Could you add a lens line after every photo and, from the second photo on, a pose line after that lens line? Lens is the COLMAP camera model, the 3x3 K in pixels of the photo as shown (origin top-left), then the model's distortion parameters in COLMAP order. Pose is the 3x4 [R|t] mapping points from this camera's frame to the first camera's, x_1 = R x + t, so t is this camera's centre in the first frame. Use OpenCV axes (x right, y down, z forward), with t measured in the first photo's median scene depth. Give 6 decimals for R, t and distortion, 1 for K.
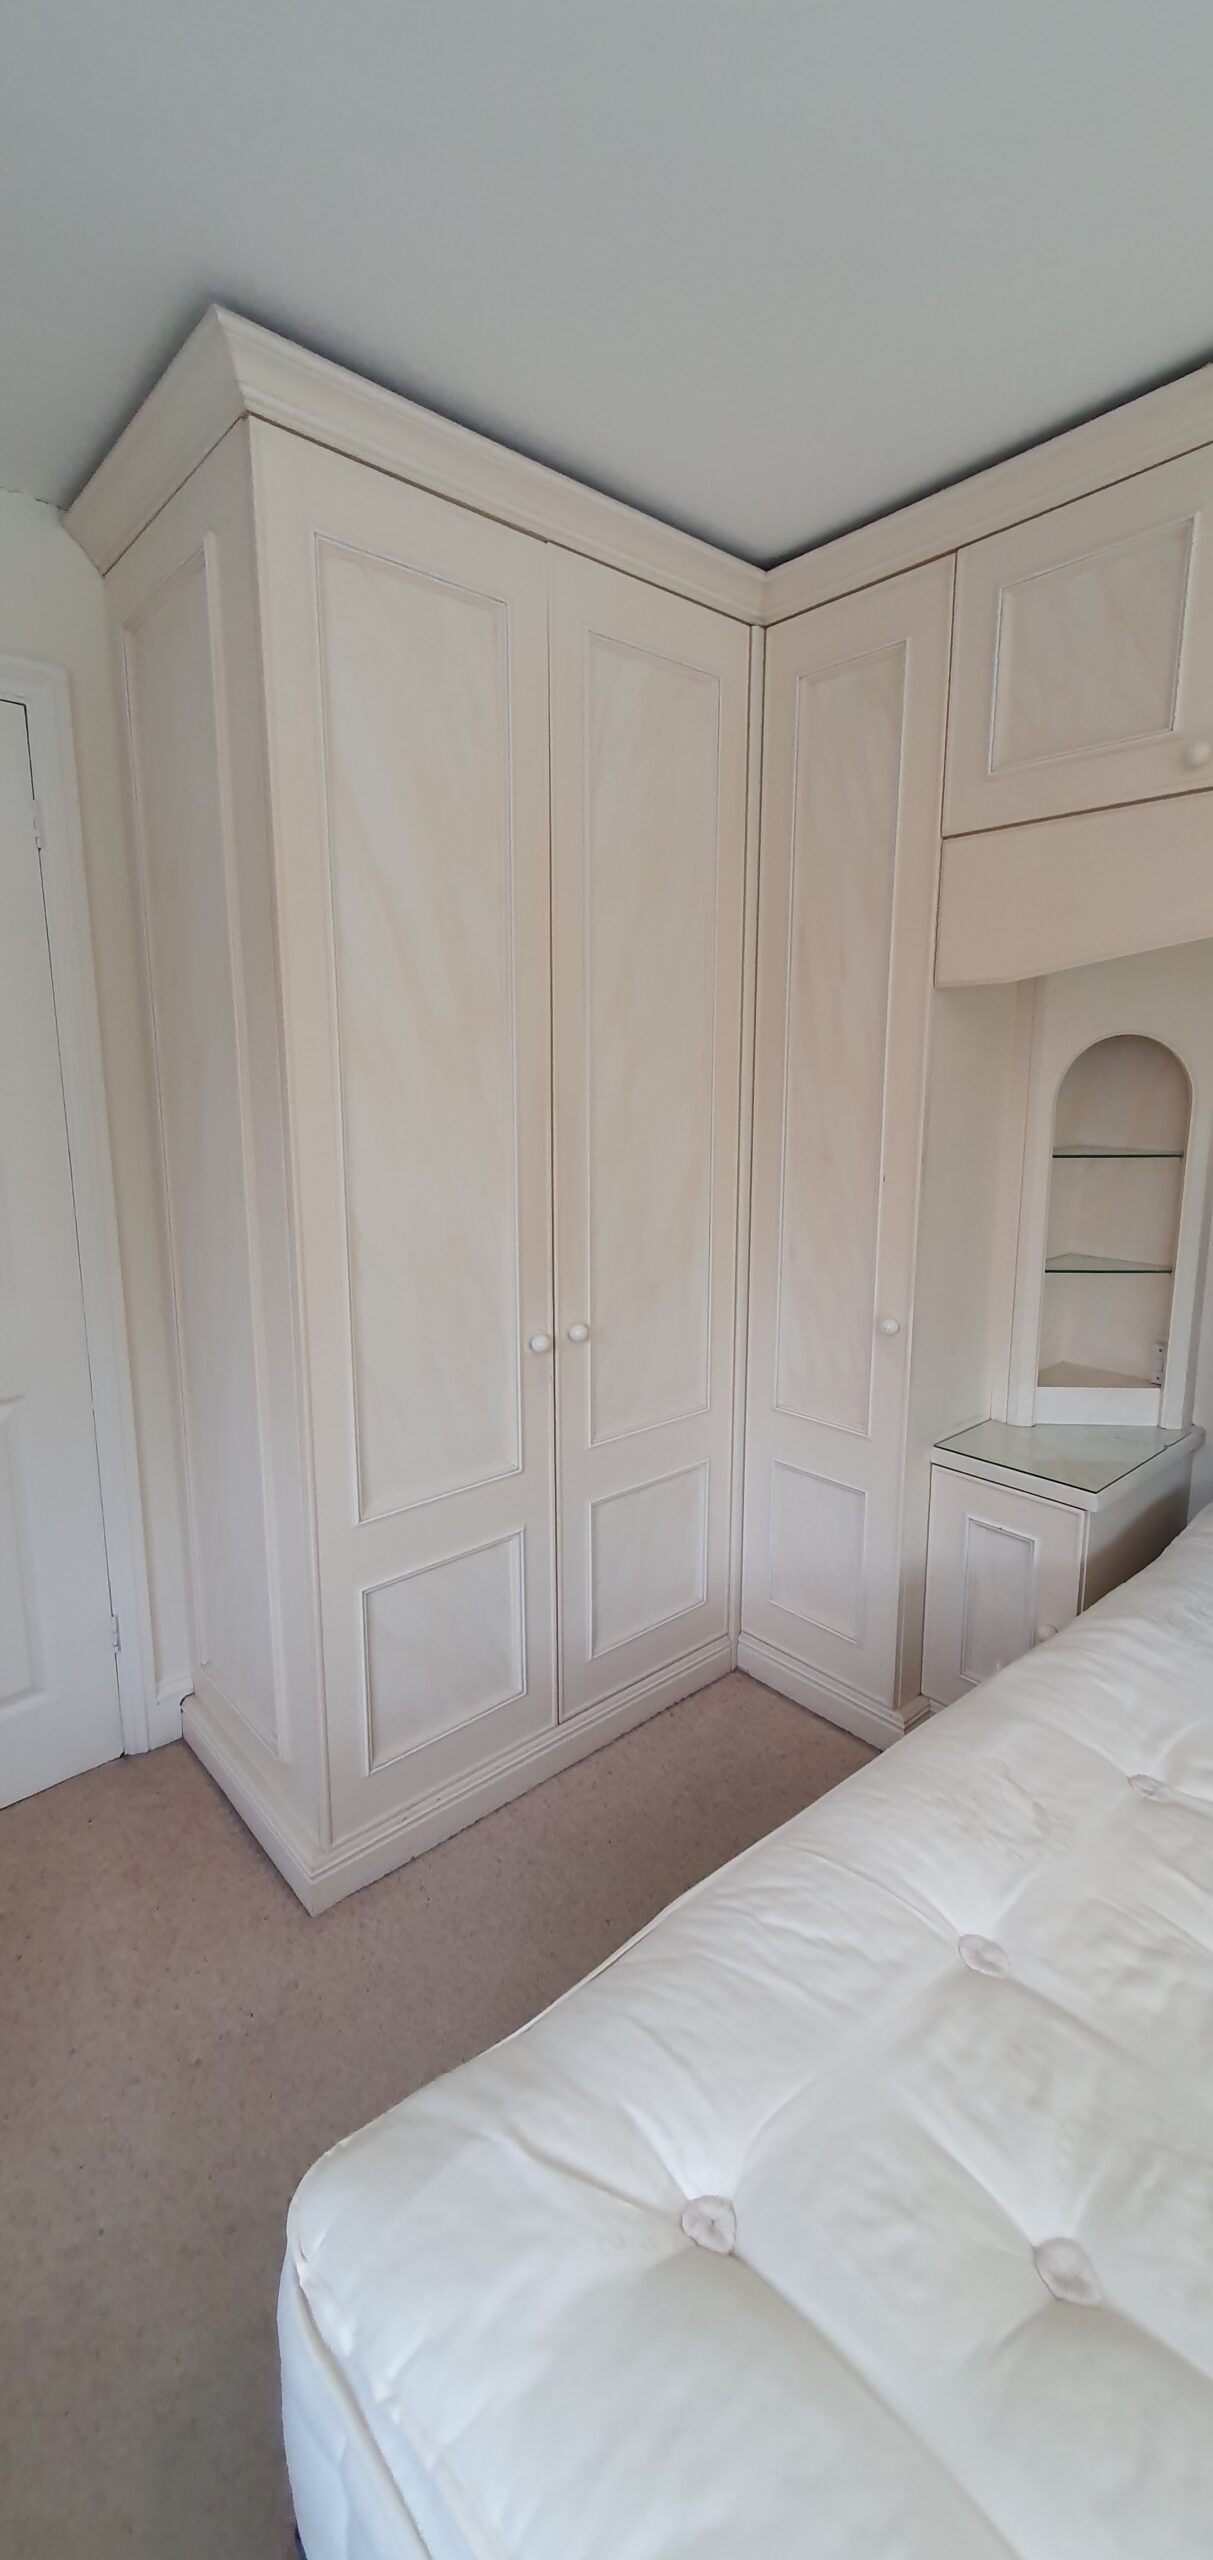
lens RADIAL K [[1022.6, 0, 597.9], [0, 1022.6, 1245.4], [0, 0, 1]] dist [0.012843, 0.000362]
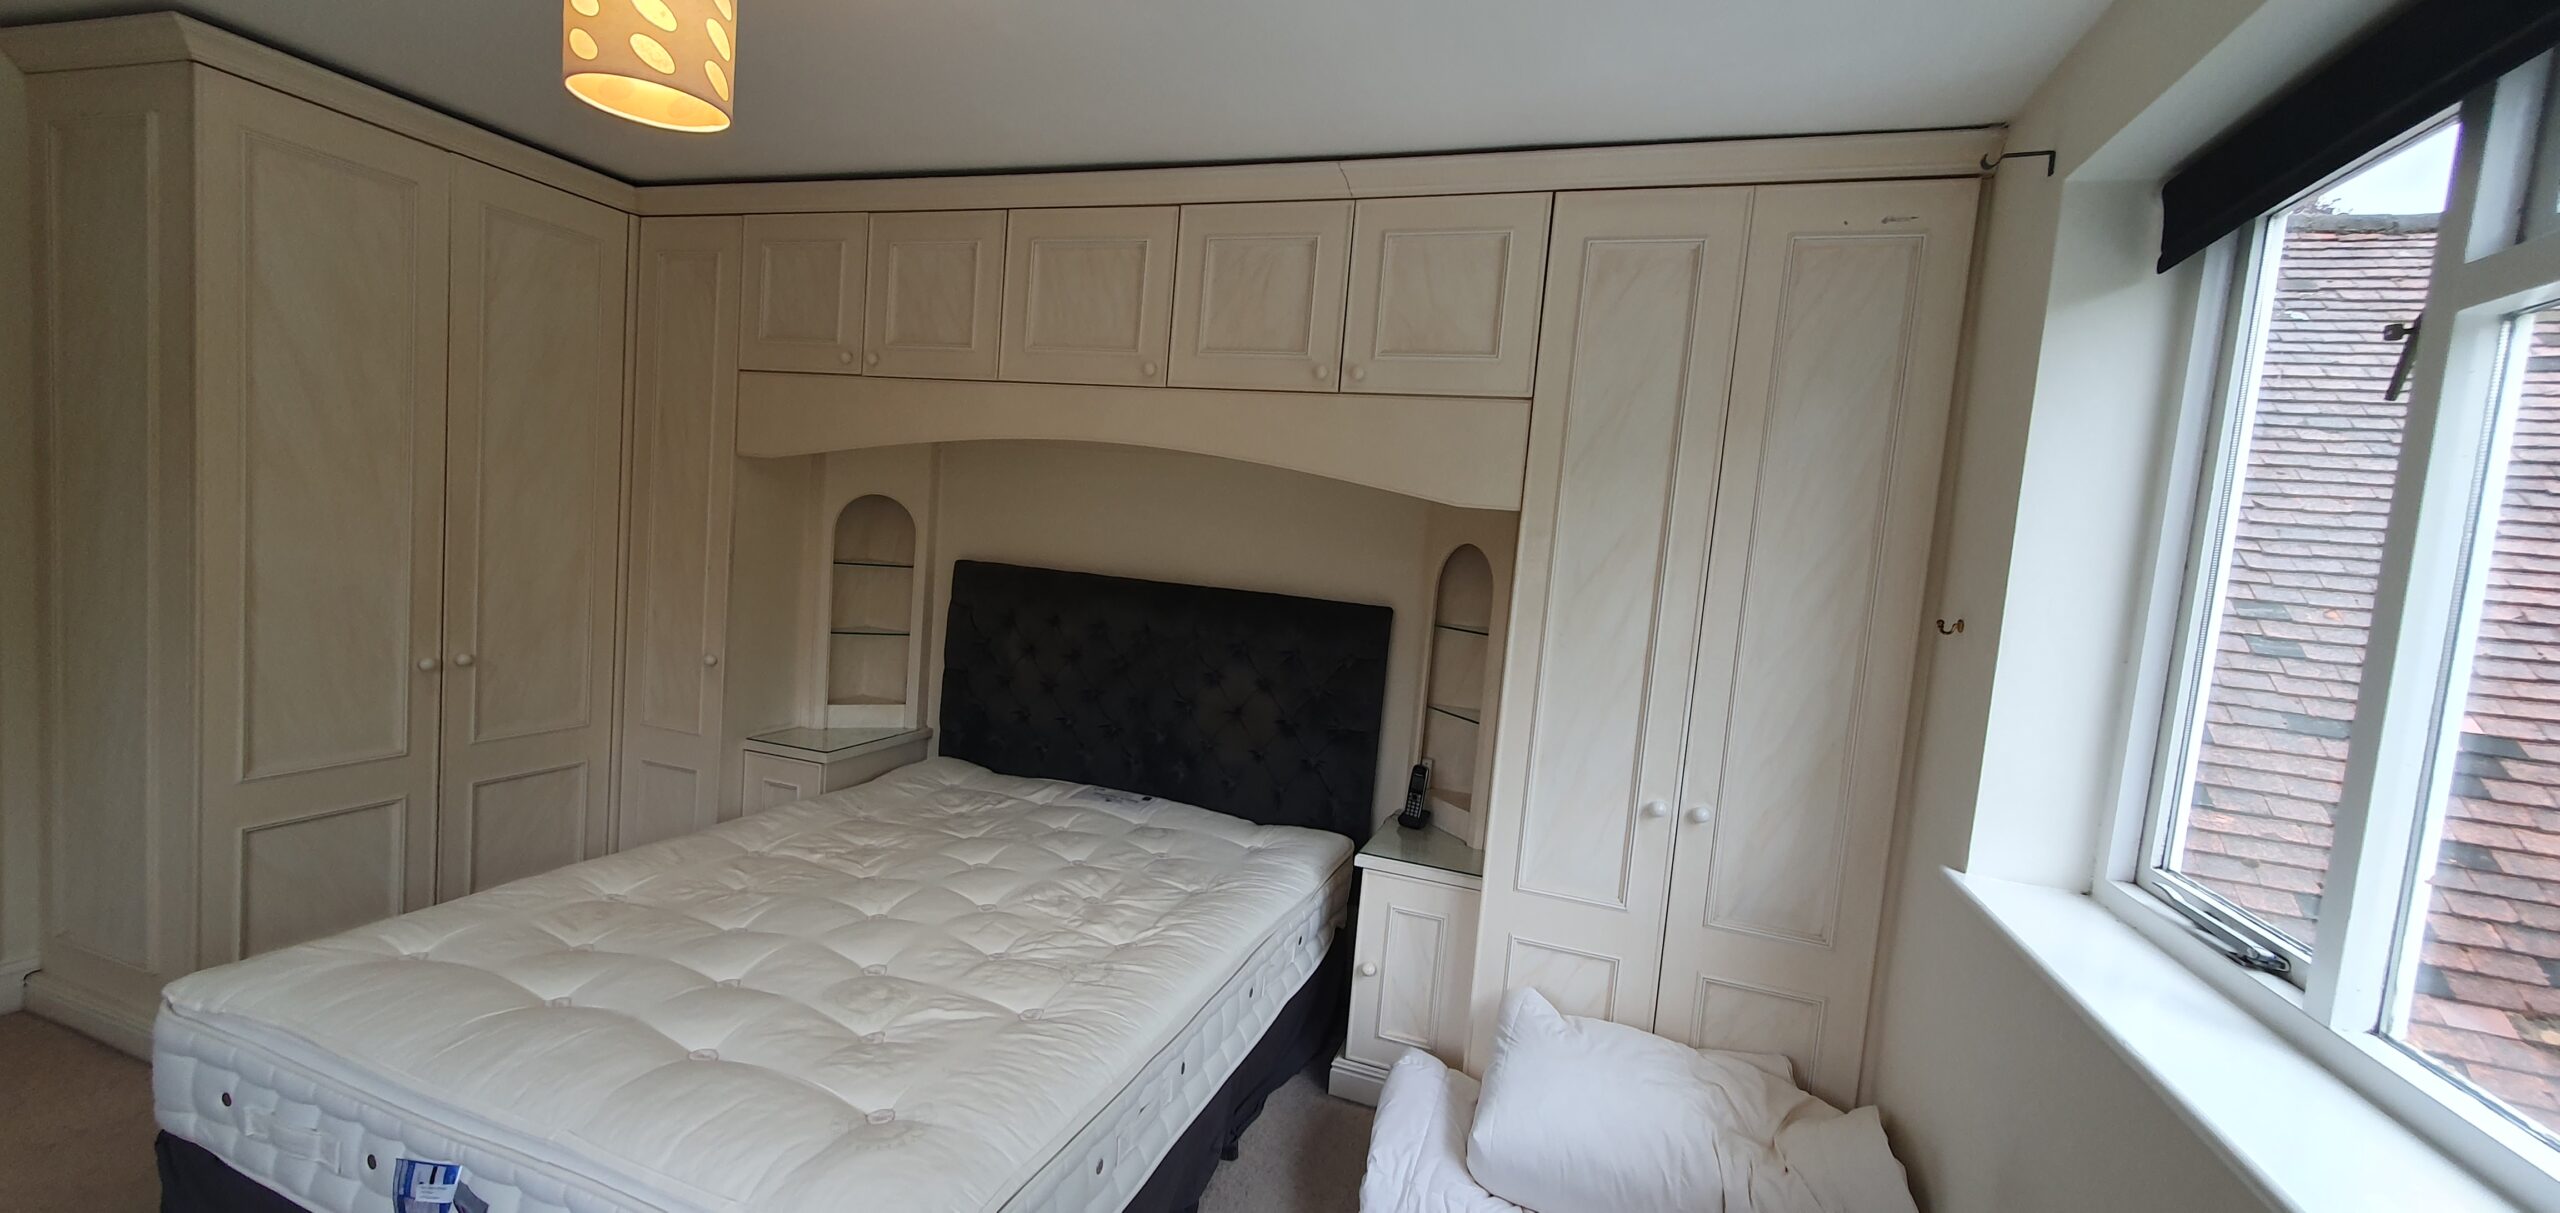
lens RADIAL K [[1022.6, 0, 1250.9], [0, 1022.6, 619.4], [0, 0, 1]] dist [0.012843, 0.000362]
pose [[0.871828, 0.038295, 0.488312, 0.242982], [-0.004674, 0.997544, -0.069885, 0.128044], [-0.489789, 0.058645, 0.869866, -0.834778]]
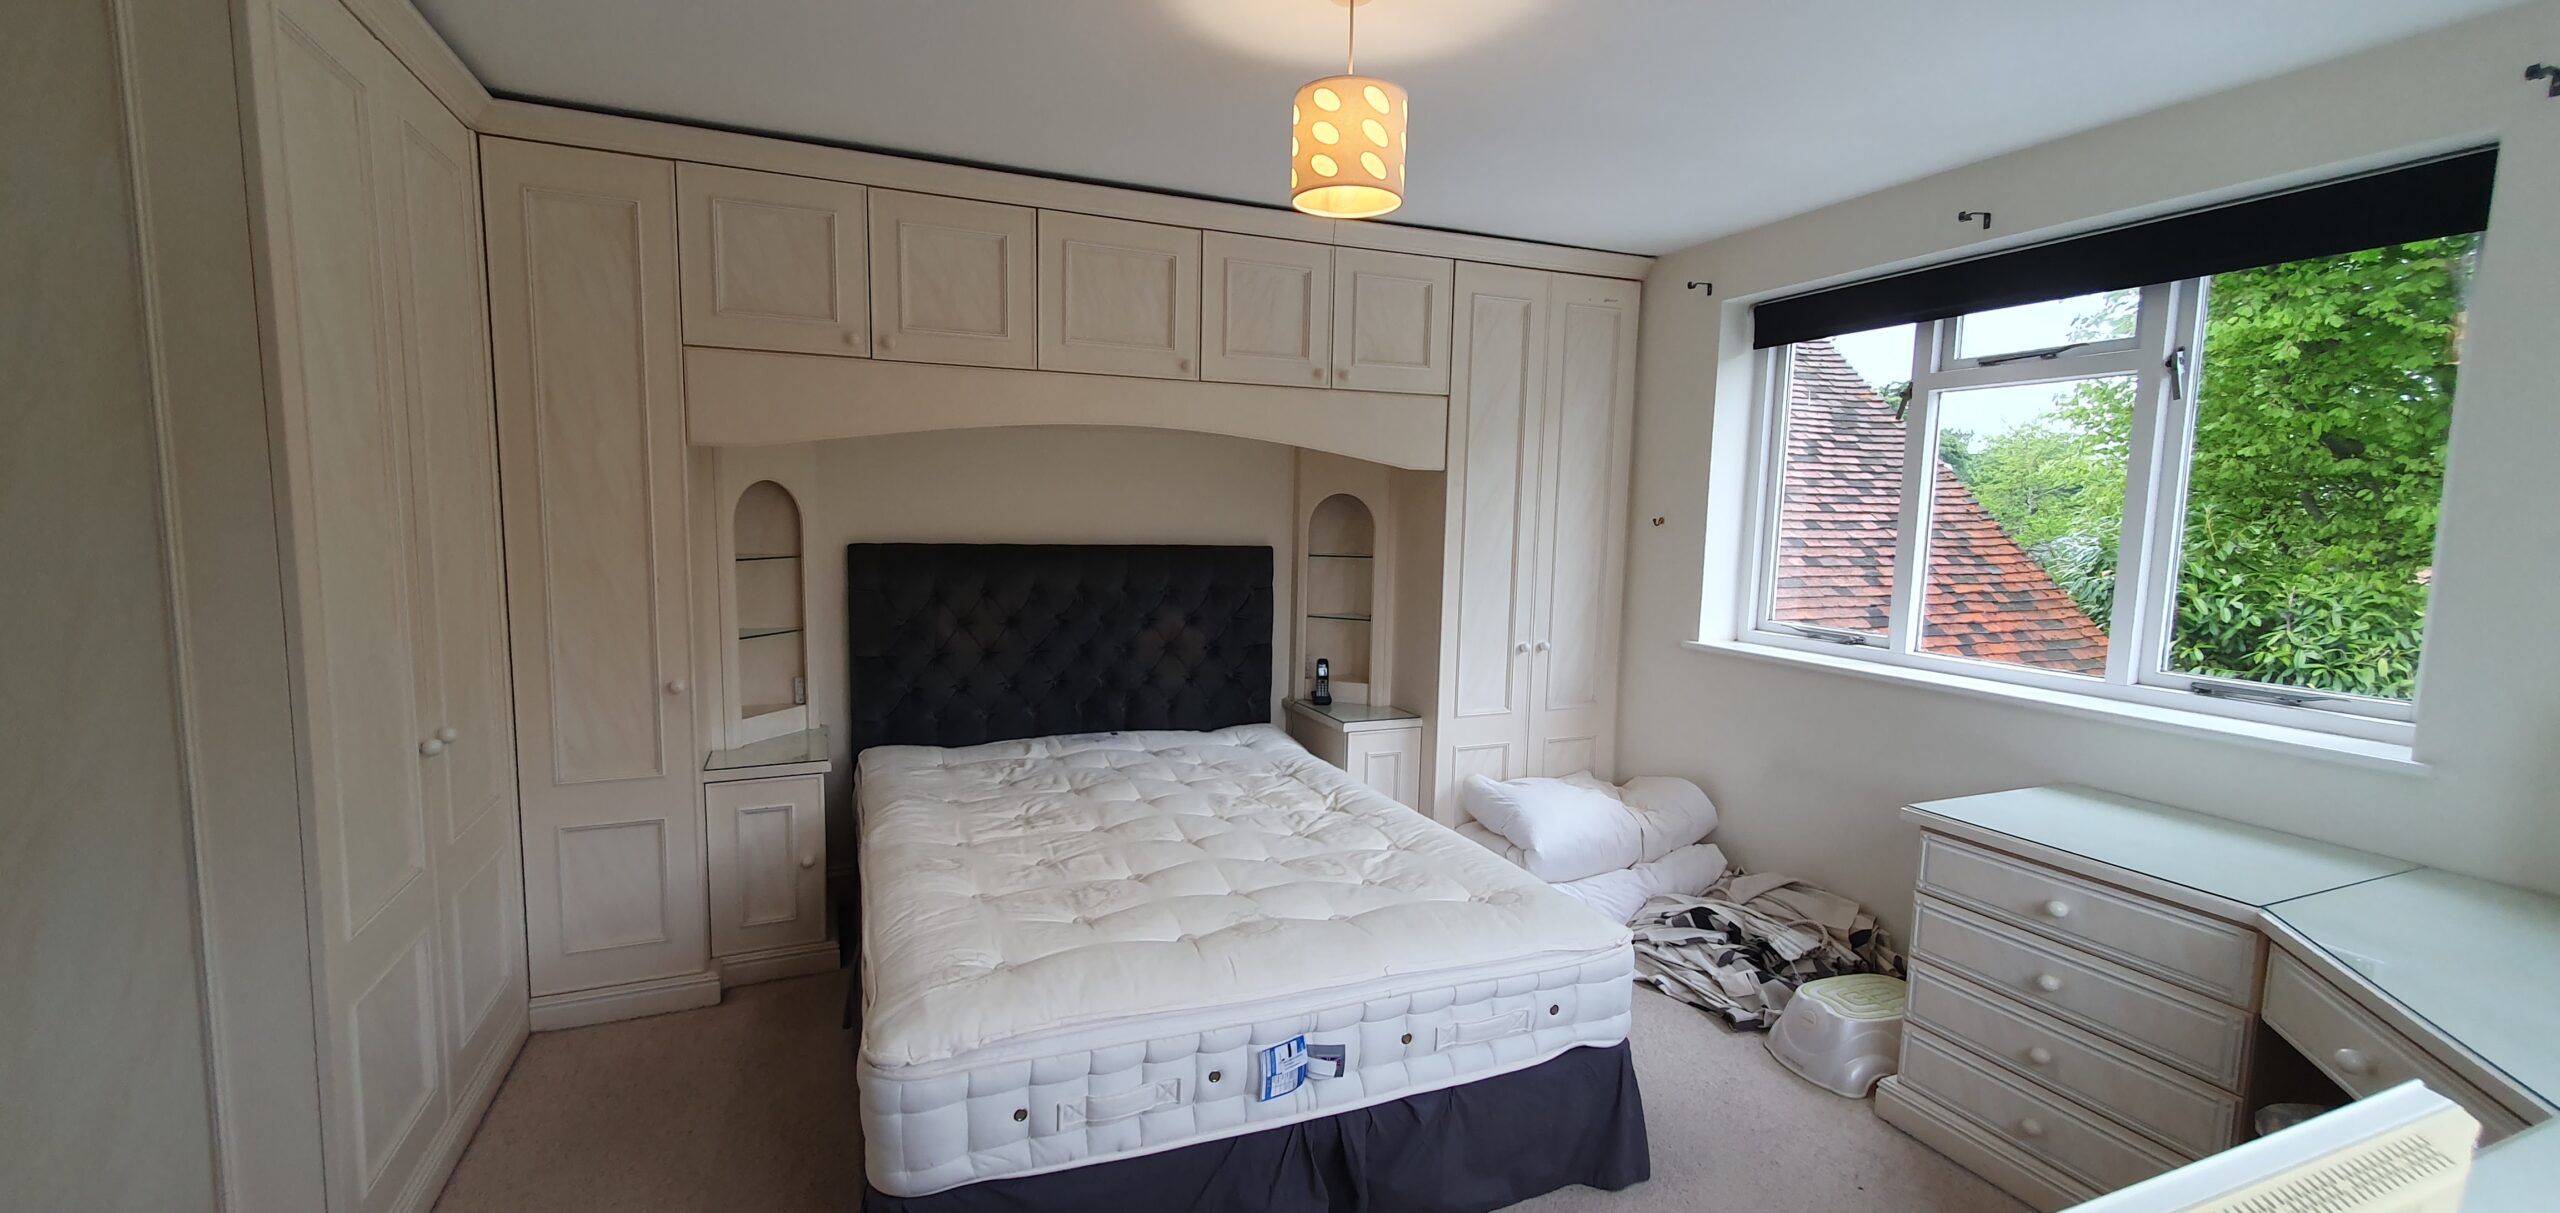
lens RADIAL K [[1022.6, 0, 1250.9], [0, 1022.6, 619.4], [0, 0, 1]] dist [0.012843, 0.000362]
pose [[0.320363, -0.097032, 0.942312, -0.774882], [0.144766, 0.988071, 0.052527, 0.029961], [-0.936168, 0.119587, 0.330589, -0.186443]]
